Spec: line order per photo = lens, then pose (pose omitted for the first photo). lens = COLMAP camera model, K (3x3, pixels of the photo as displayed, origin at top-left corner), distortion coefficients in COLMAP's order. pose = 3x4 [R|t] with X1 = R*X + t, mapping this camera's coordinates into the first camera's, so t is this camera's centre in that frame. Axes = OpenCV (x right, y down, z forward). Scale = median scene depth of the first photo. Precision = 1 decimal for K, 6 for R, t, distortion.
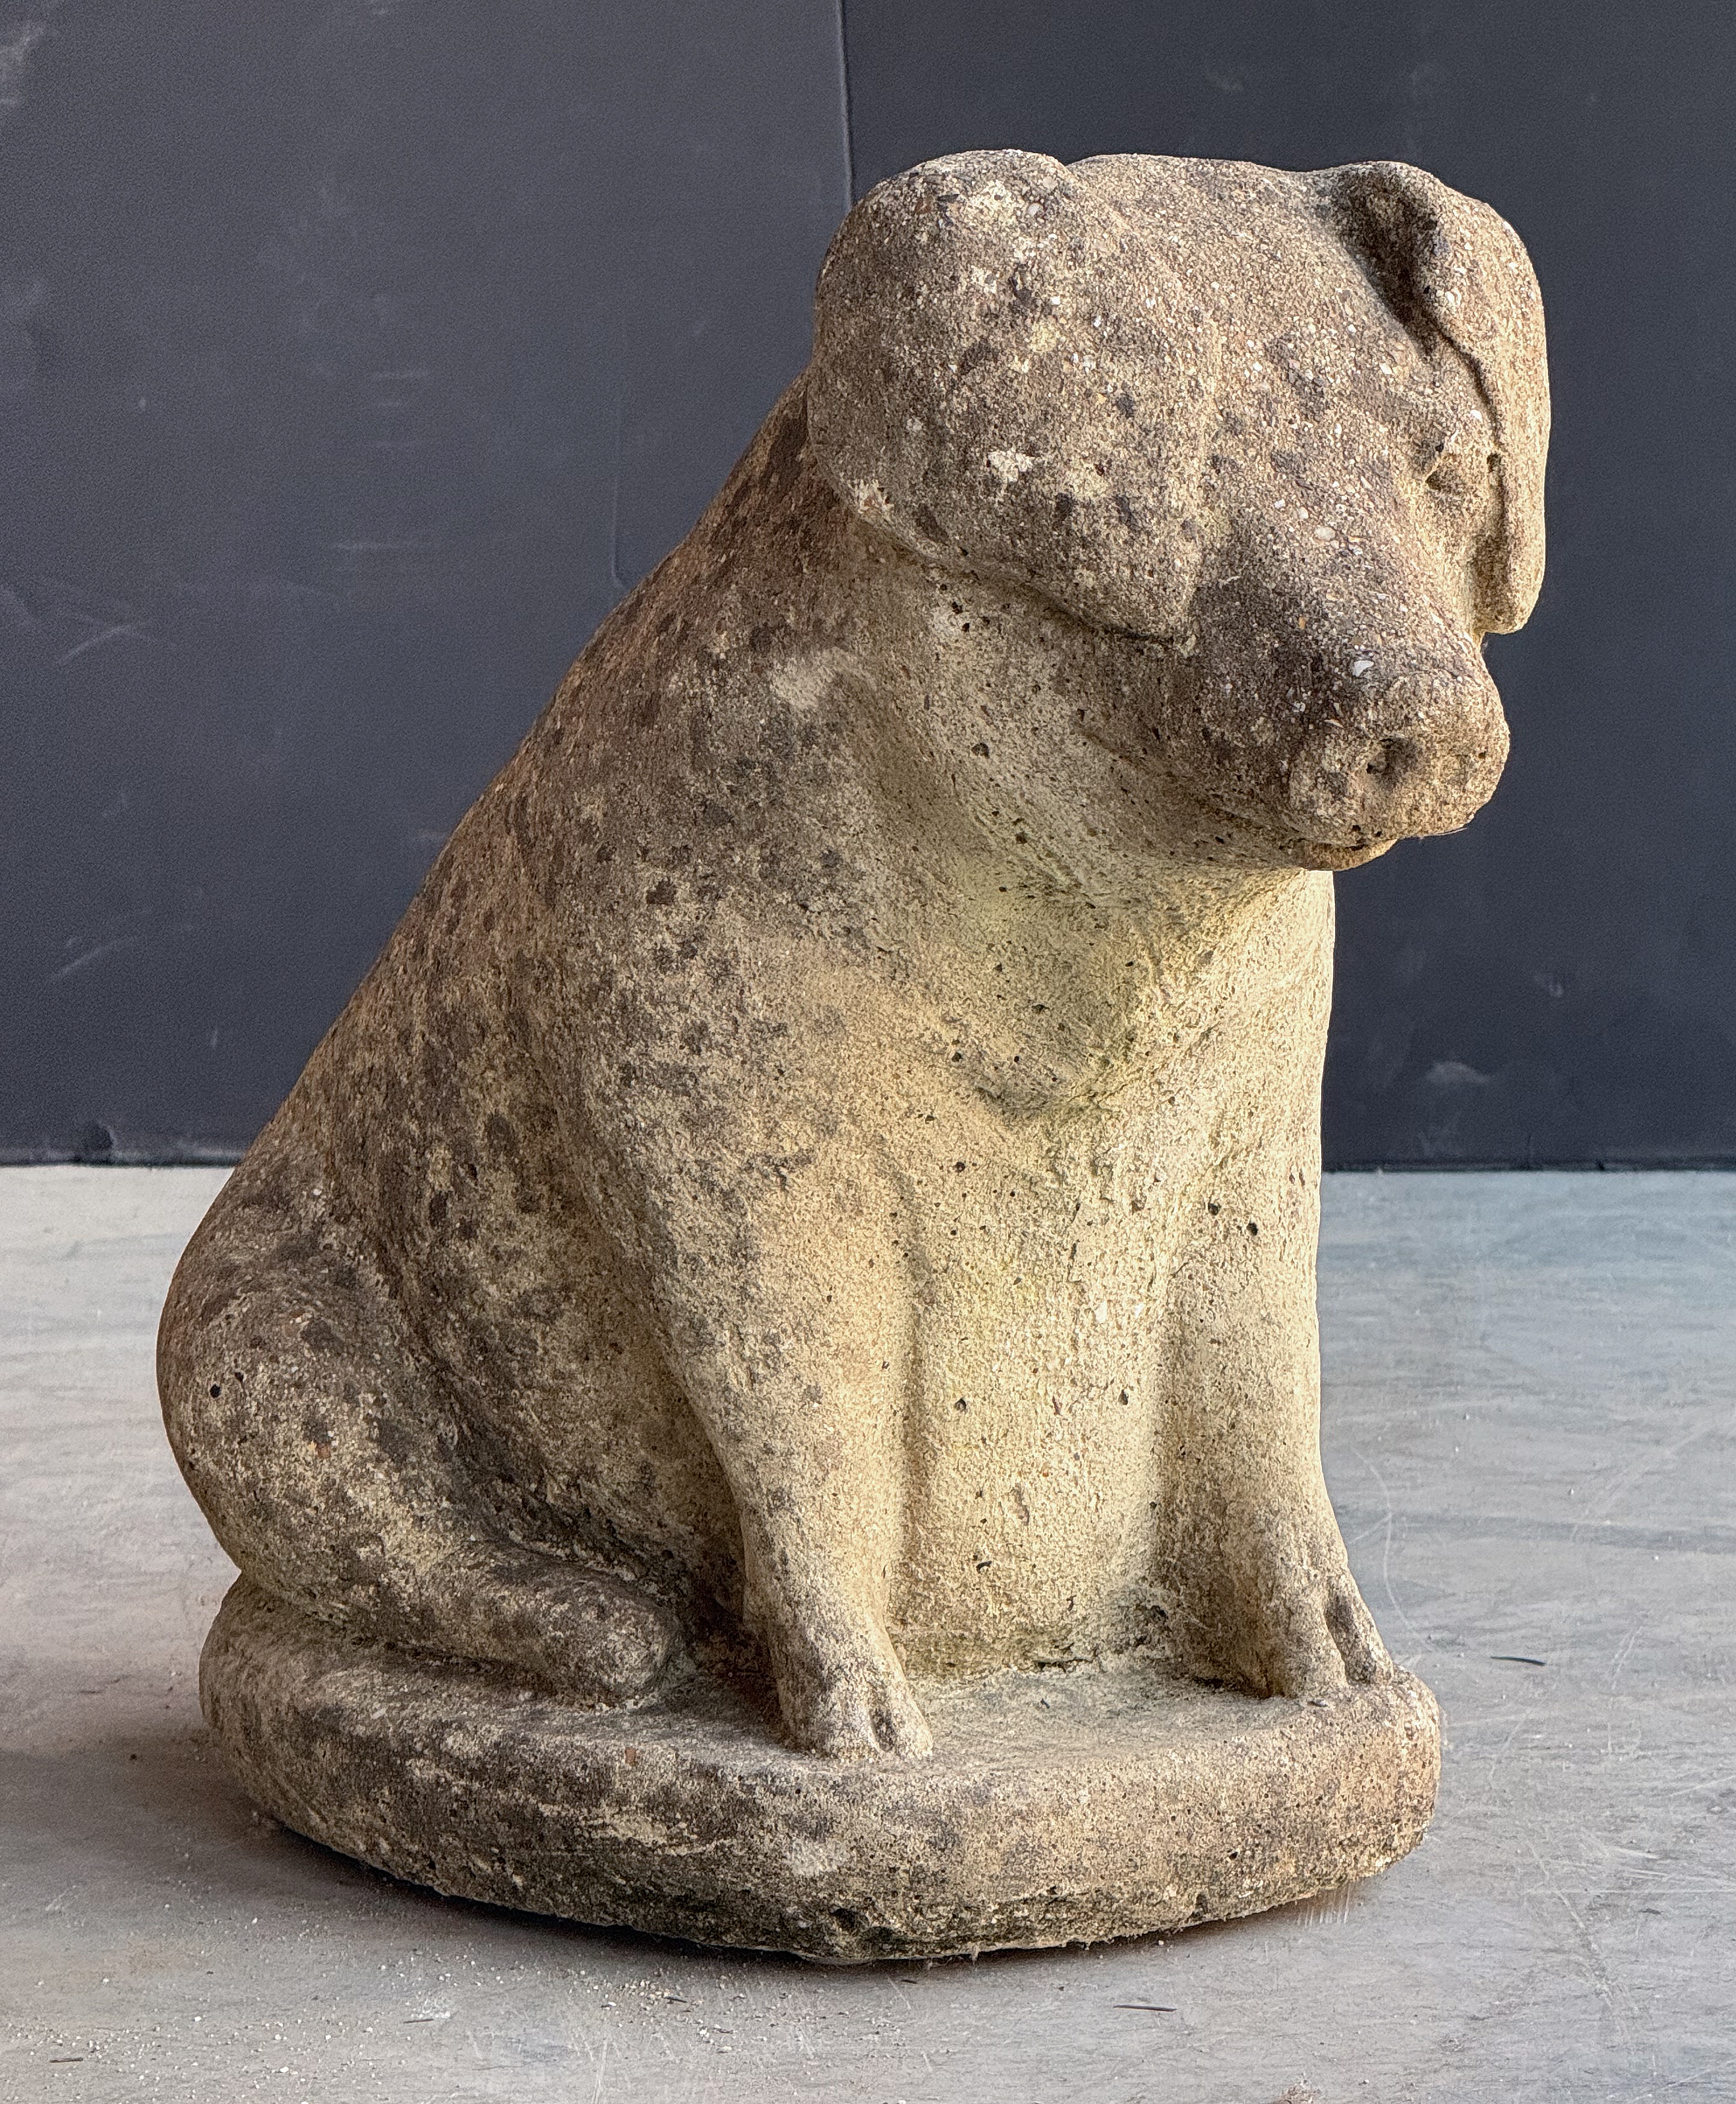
lens RADIAL K [[9256.5, 0, 910.9], [0, 9256.5, 1053.4], [0, 0, 1]] dist [0.290411, -3.483233]
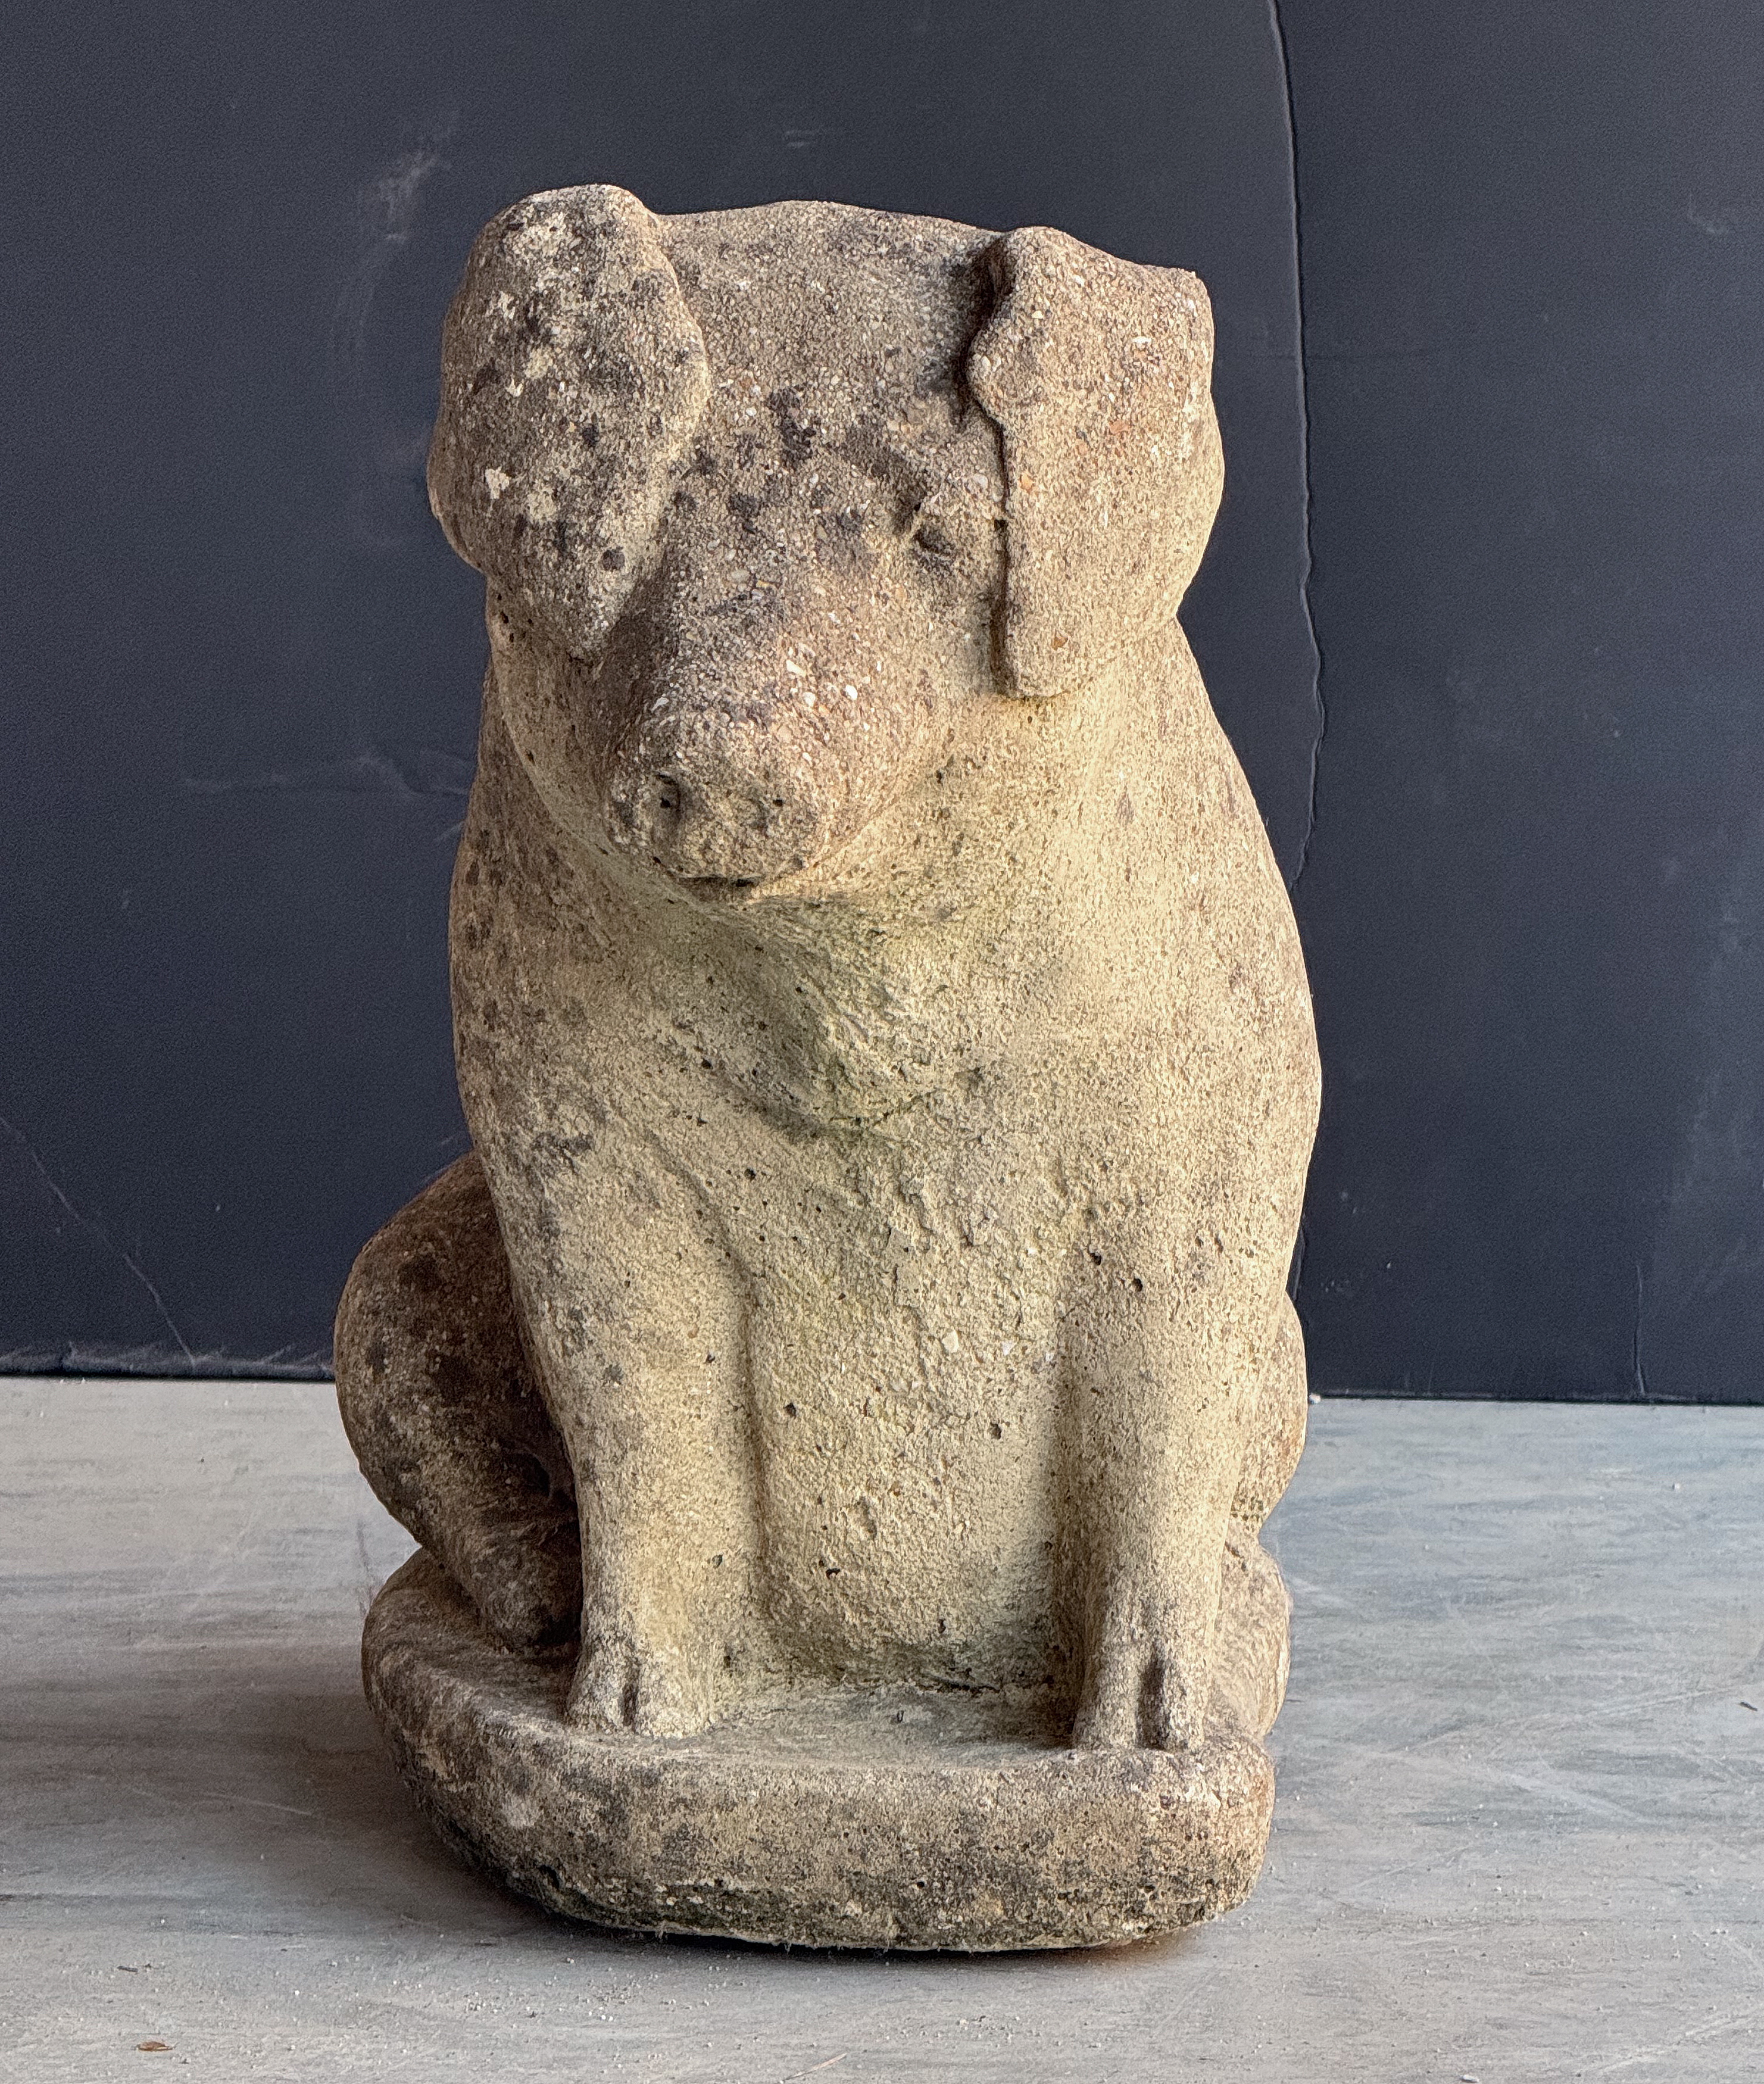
lens RADIAL K [[10080.2, 0, 944.1], [0, 10080.2, 1036.1], [0, 0, 1]] dist [0.239722, 1.699805]
pose [[0.806754, 0.116073, -0.579375, 0.676564], [-0.121319, 0.992165, 0.029841, -0.039386], [0.578299, 0.046215, 0.814515, 0.100189]]
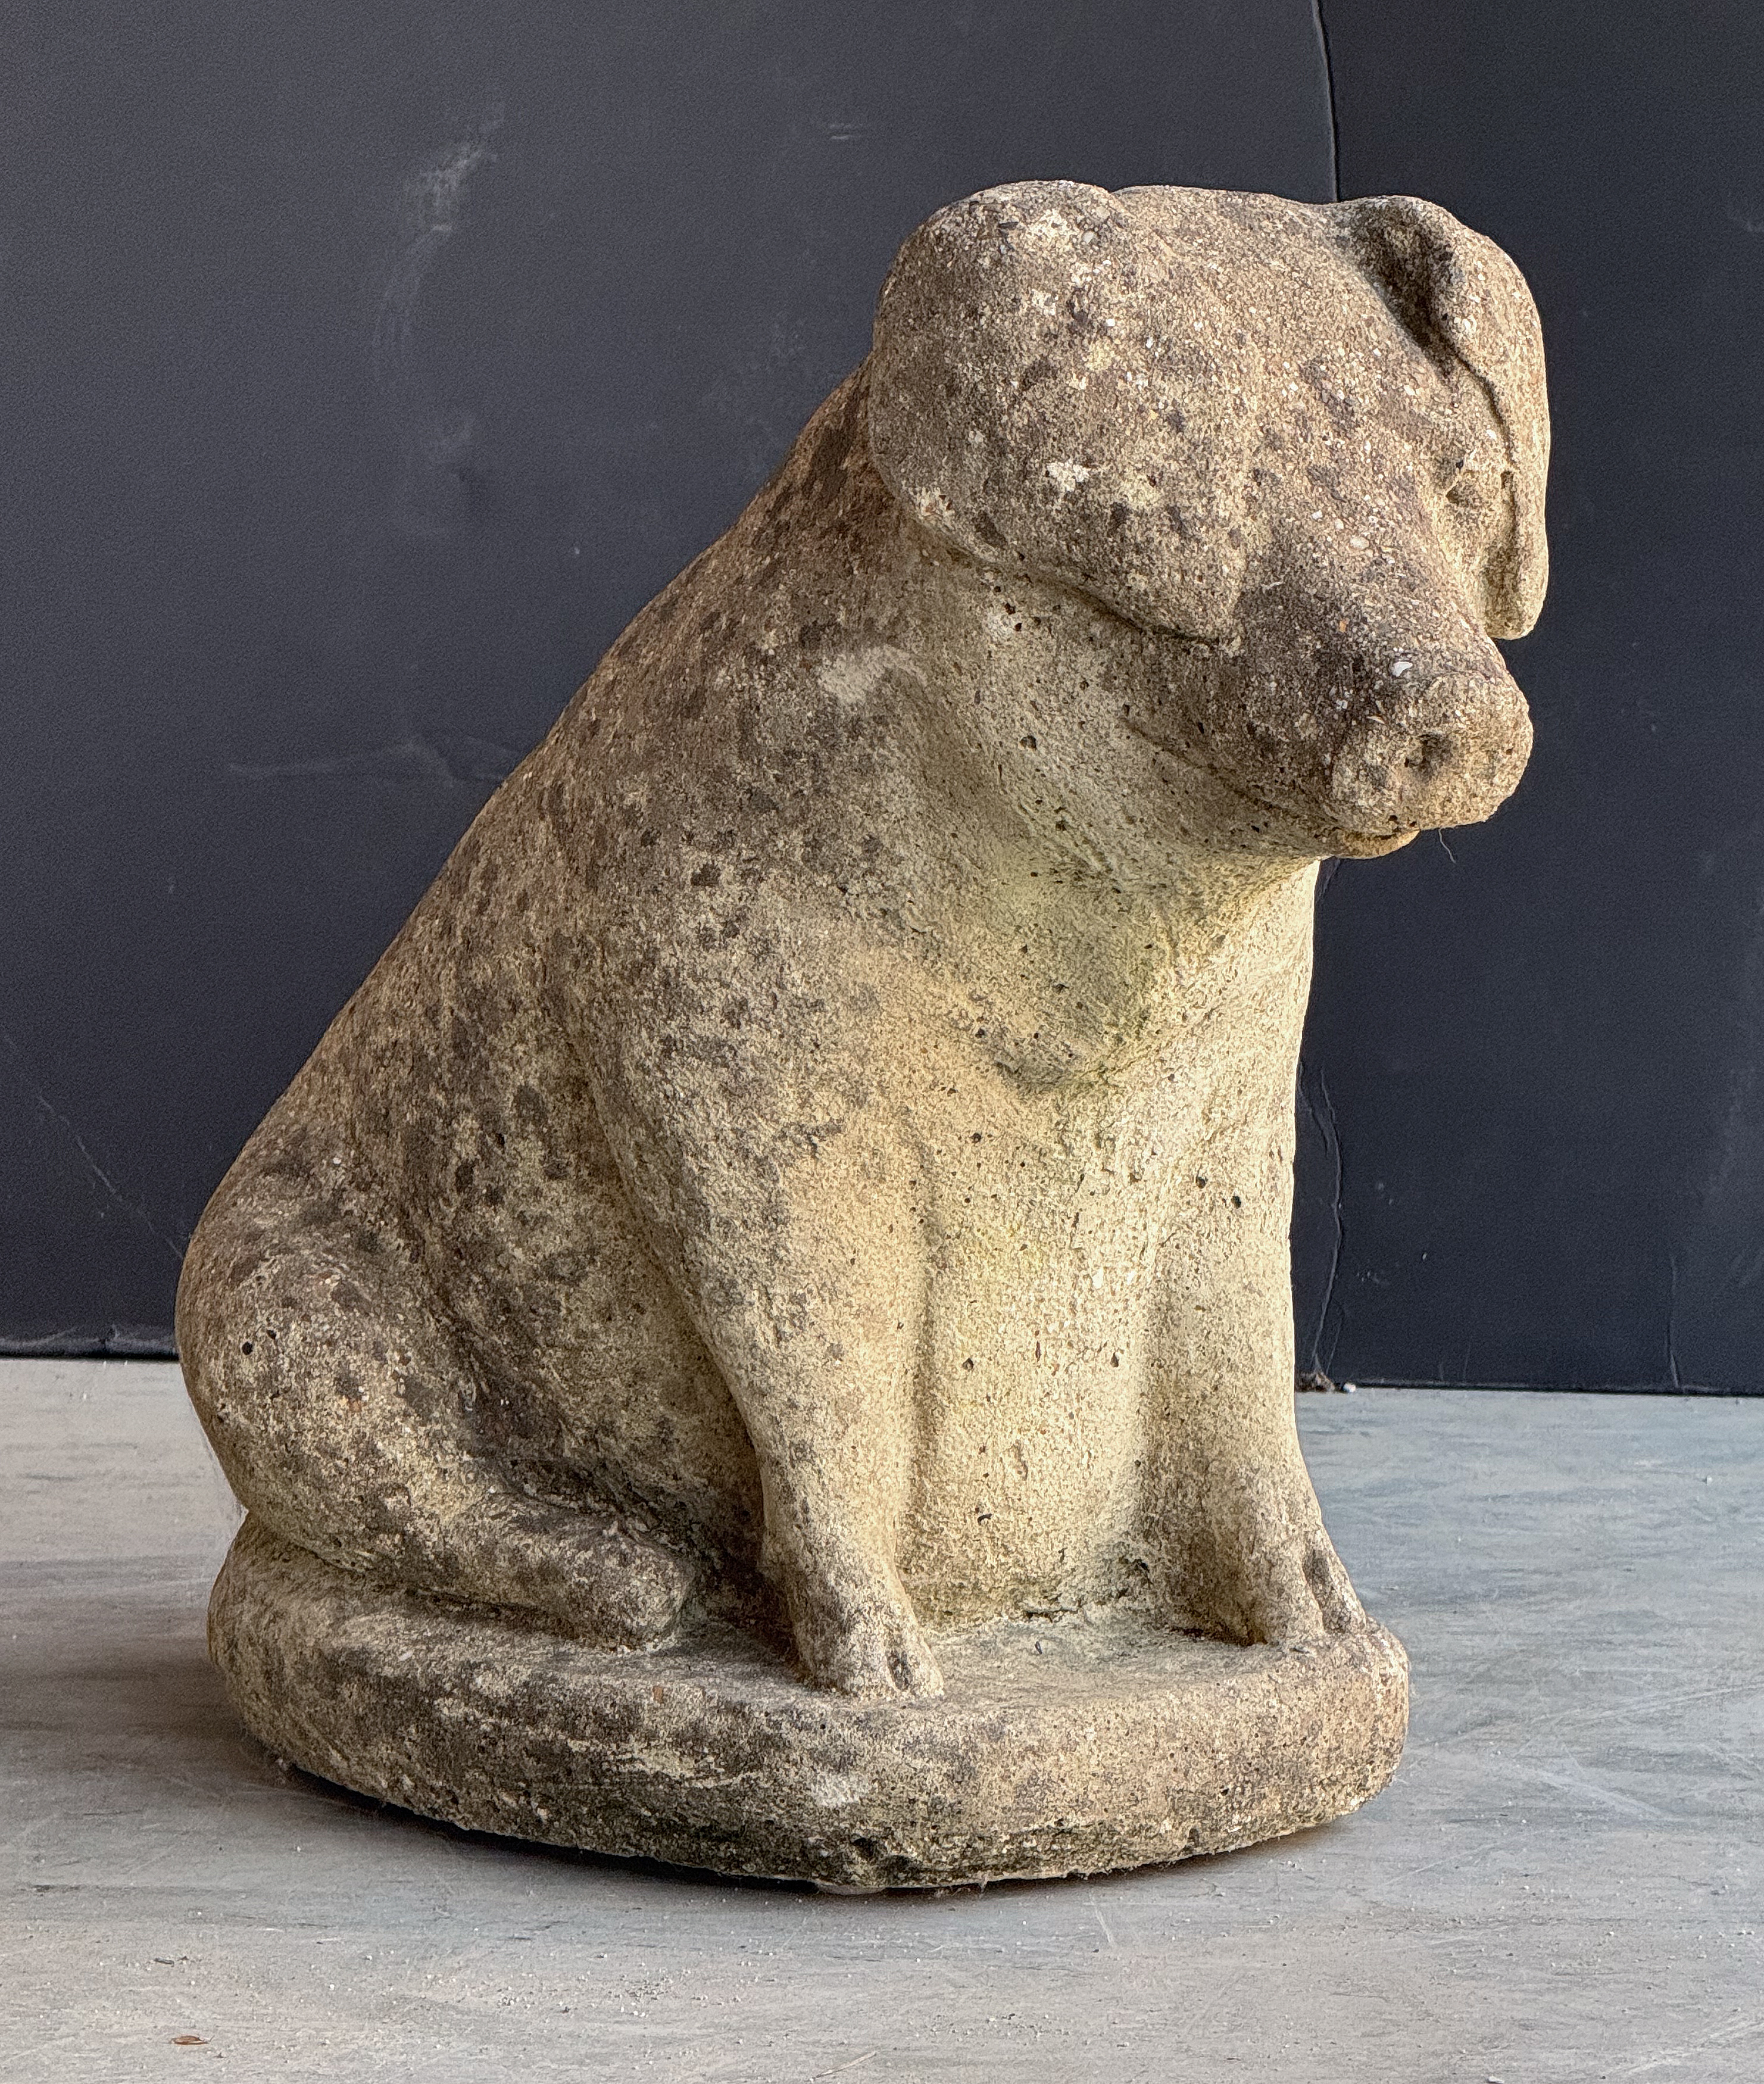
lens RADIAL K [[10049.5, 0, 878.9], [0, 10049.5, 982.2], [0, 0, 1]] dist [0.243643, -6.905002]
pose [[0.998218, 0.009373, 0.058940, -0.074358], [-0.008616, 0.999877, -0.013072, 0.009689], [-0.059055, 0.012541, 0.998176, -0.146520]]
